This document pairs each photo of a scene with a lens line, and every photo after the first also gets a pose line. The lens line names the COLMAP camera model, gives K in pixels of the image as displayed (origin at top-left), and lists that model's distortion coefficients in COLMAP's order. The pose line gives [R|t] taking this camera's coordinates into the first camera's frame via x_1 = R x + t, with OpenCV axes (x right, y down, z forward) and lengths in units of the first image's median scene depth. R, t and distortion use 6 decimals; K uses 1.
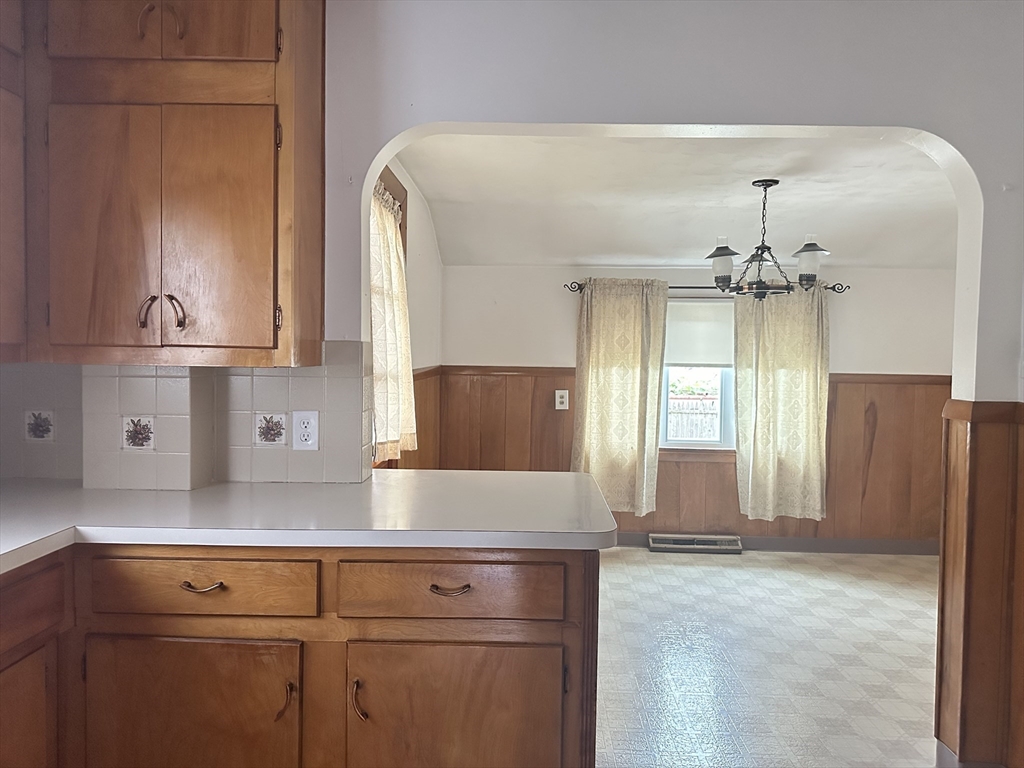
lens RADIAL K [[716.2, 0, 513.8], [0, 716.2, 378.8], [0, 0, 1]] dist [0.116330, -0.144744]
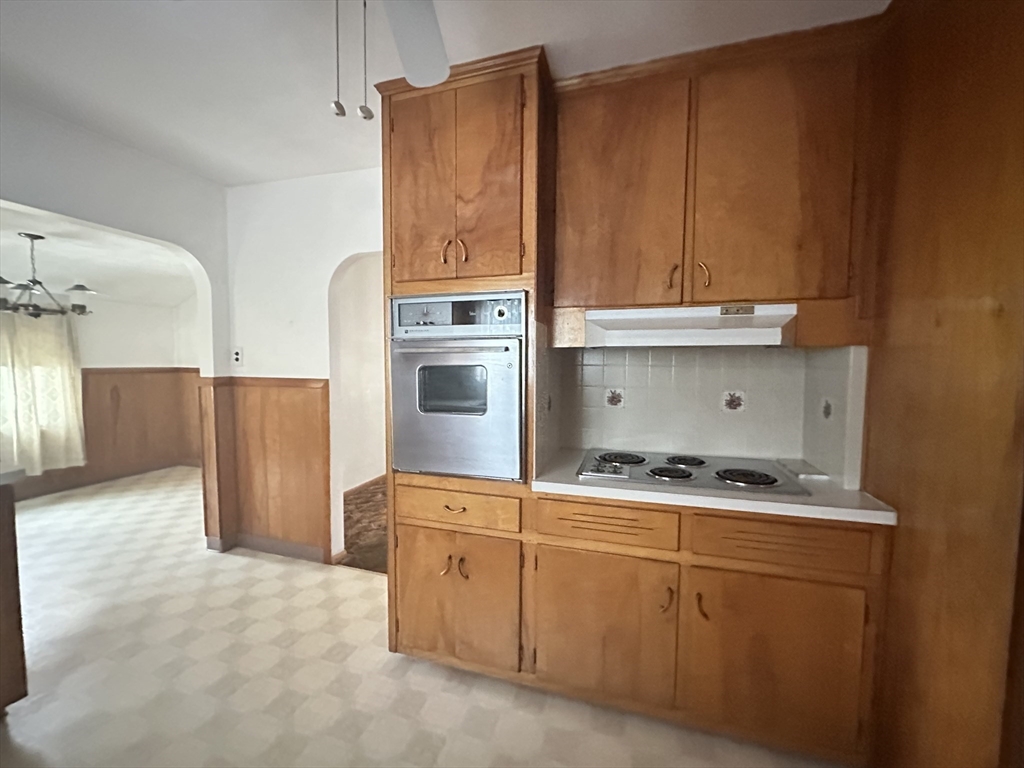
lens RADIAL K [[410.7, 0, 513.6], [0, 410.7, 385.4], [0, 0, 1]] dist [-0.000580, 0.000278]
pose [[0.270292, -0.073008, 0.960006, -0.144885], [0.033489, 0.997230, 0.066410, 0.001499], [-0.962196, 0.014199, 0.271988, -0.095024]]
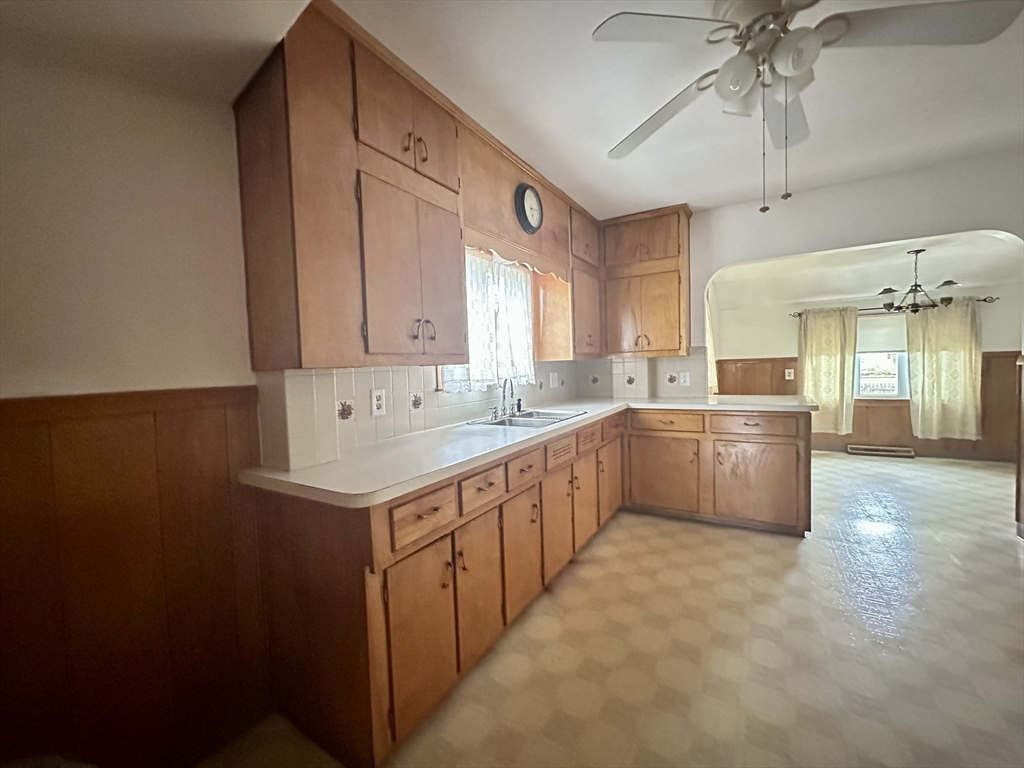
lens RADIAL K [[413.5, 0, 512.1], [0, 413.5, 385.6], [0, 0, 1]] dist [-0.002320, -0.000244]
pose [[0.869541, -0.021764, -0.493381, -0.034659], [0.030159, 0.999504, 0.009064, 0.028223], [0.492939, -0.022762, 0.869766, -0.340322]]
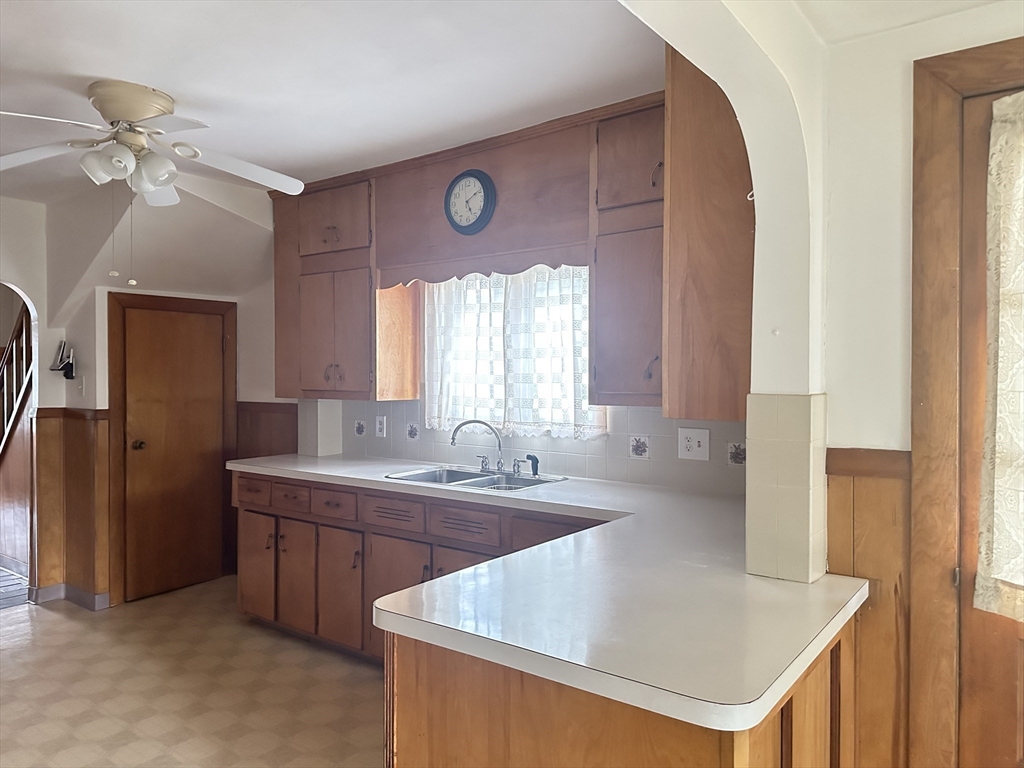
lens RADIAL K [[716.2, 0, 513.8], [0, 716.2, 378.8], [0, 0, 1]] dist [0.116330, -0.144744]
pose [[-0.571046, -0.009796, -0.820860, 0.264451], [-0.039927, 0.999077, 0.015853, -0.031216], [0.819947, 0.041827, -0.570910, 0.537093]]
